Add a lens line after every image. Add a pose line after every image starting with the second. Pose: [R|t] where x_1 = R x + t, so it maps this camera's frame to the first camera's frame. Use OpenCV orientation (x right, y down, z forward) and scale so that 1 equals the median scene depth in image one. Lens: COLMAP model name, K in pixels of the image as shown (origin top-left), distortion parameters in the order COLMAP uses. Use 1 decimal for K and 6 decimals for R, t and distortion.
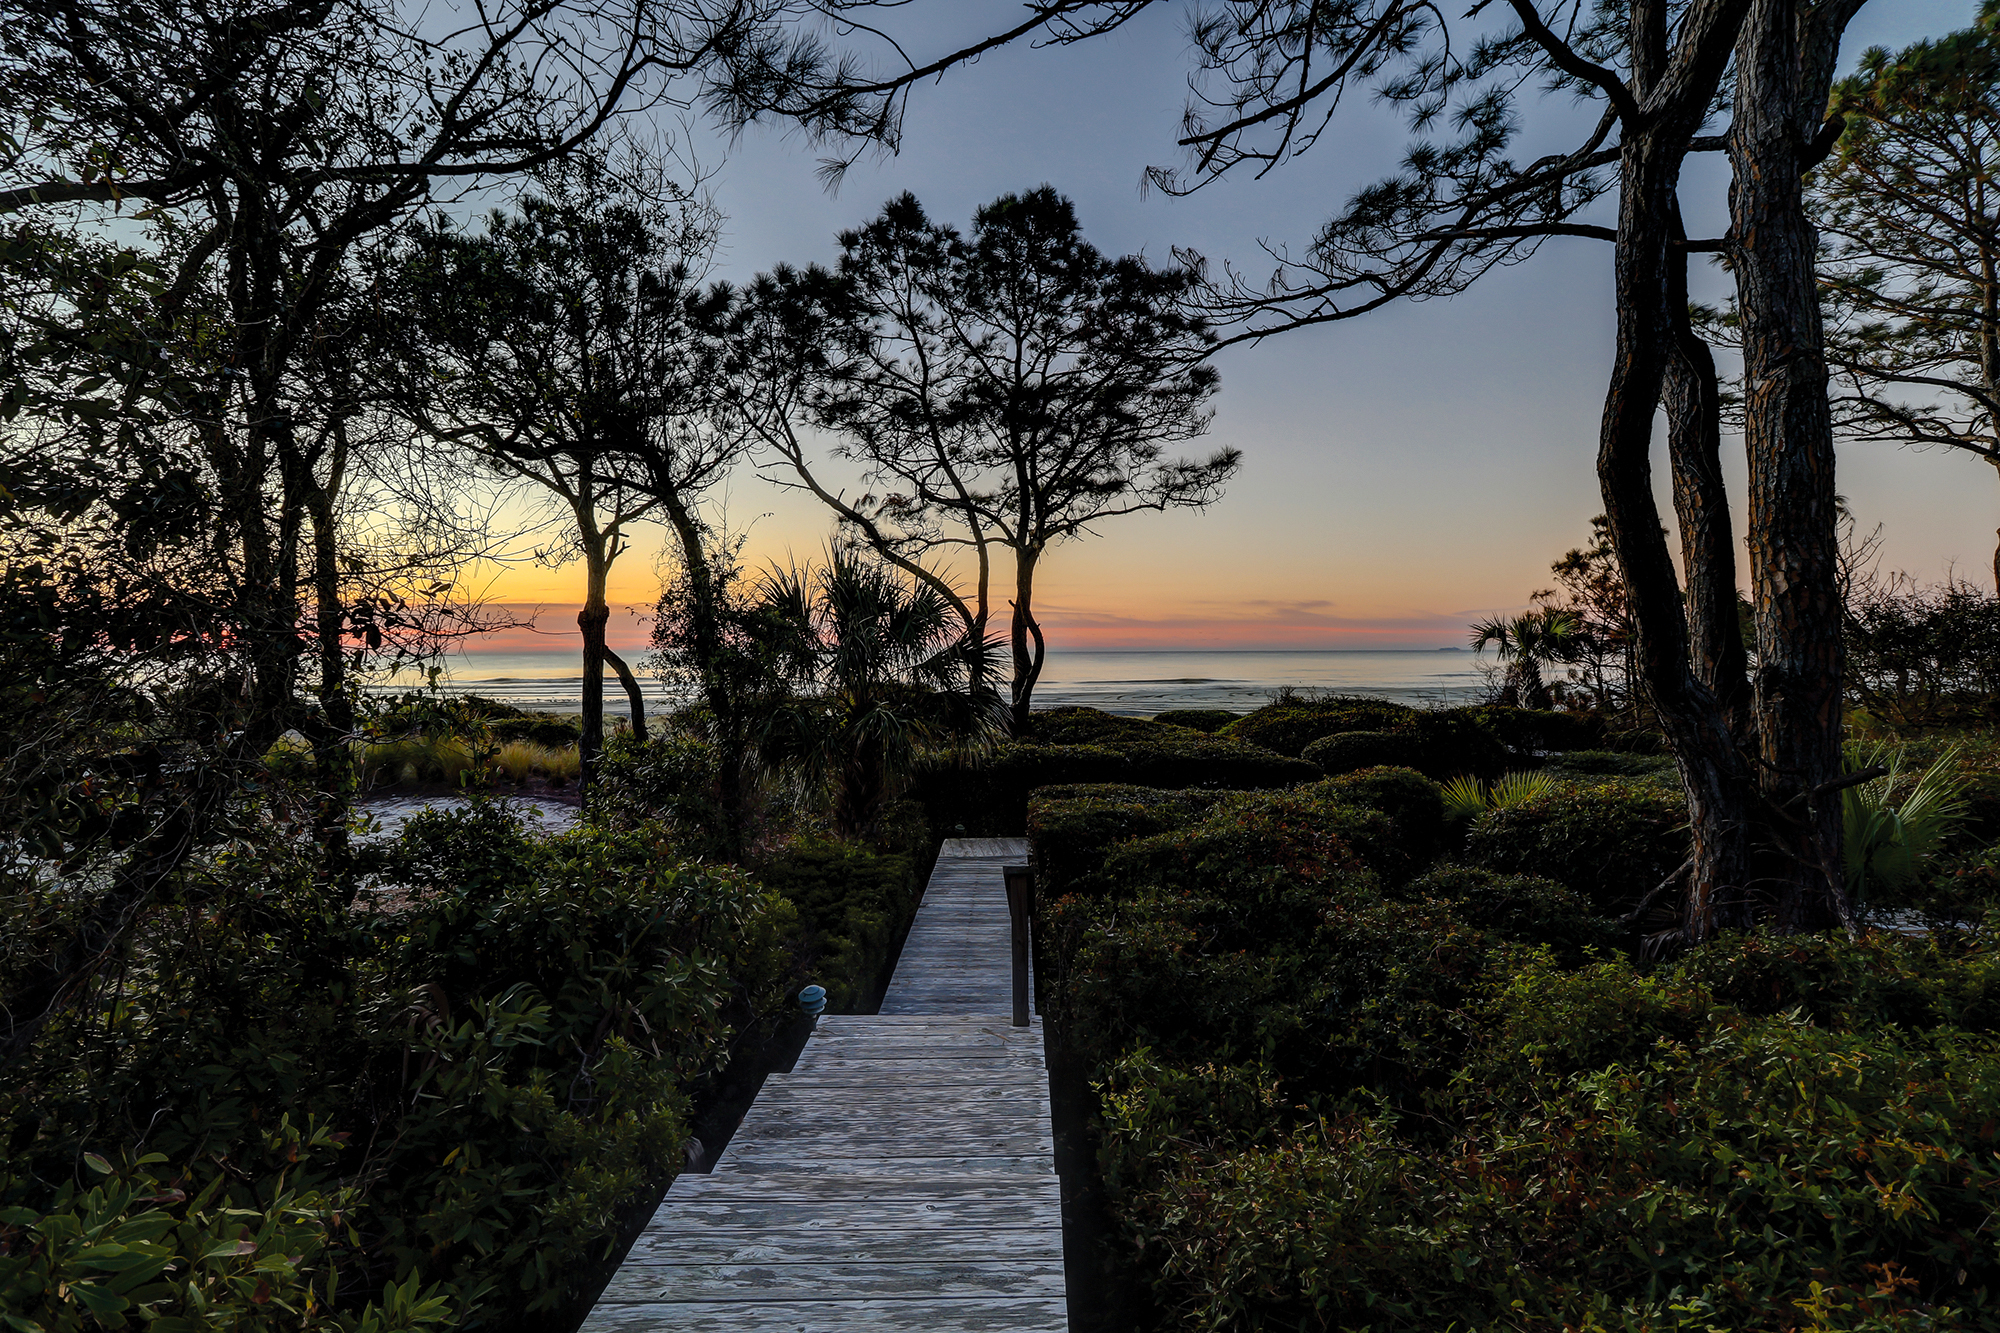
lens RADIAL K [[927.6, 0, 1011.6], [0, 927.6, 644.5], [0, 0, 1]] dist [0.000983, 0.001280]
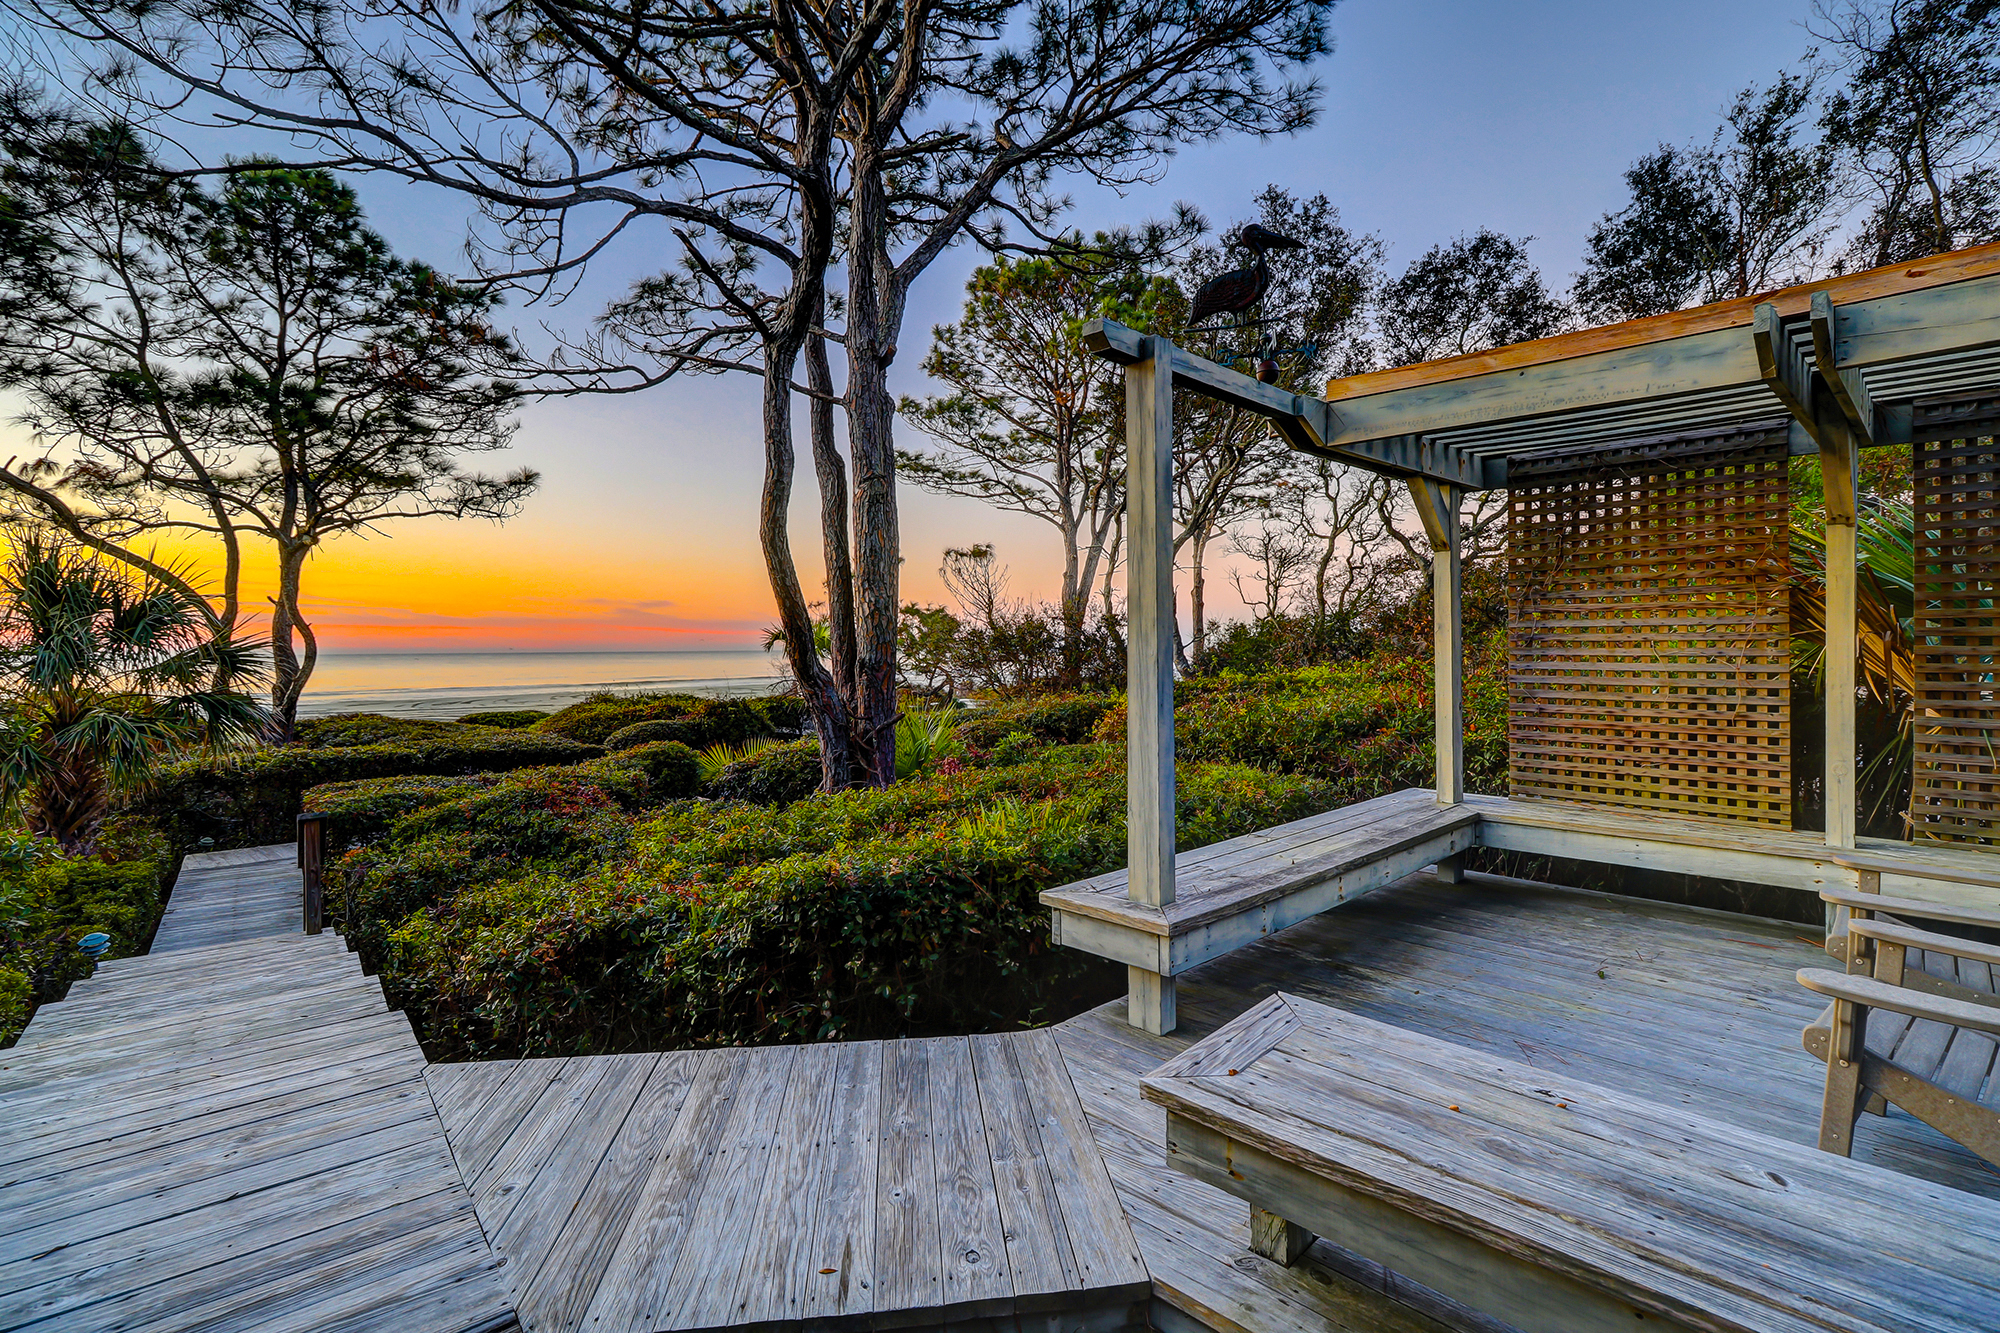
lens RADIAL K [[927.6, 0, 1011.6], [0, 927.6, 644.5], [0, 0, 1]] dist [0.000983, 0.001280]
pose [[0.773705, 0.002212, 0.633542, -0.016422], [-0.001475, 0.999997, -0.001690, -0.000104], [-0.633544, 0.000373, 0.773706, -0.177015]]
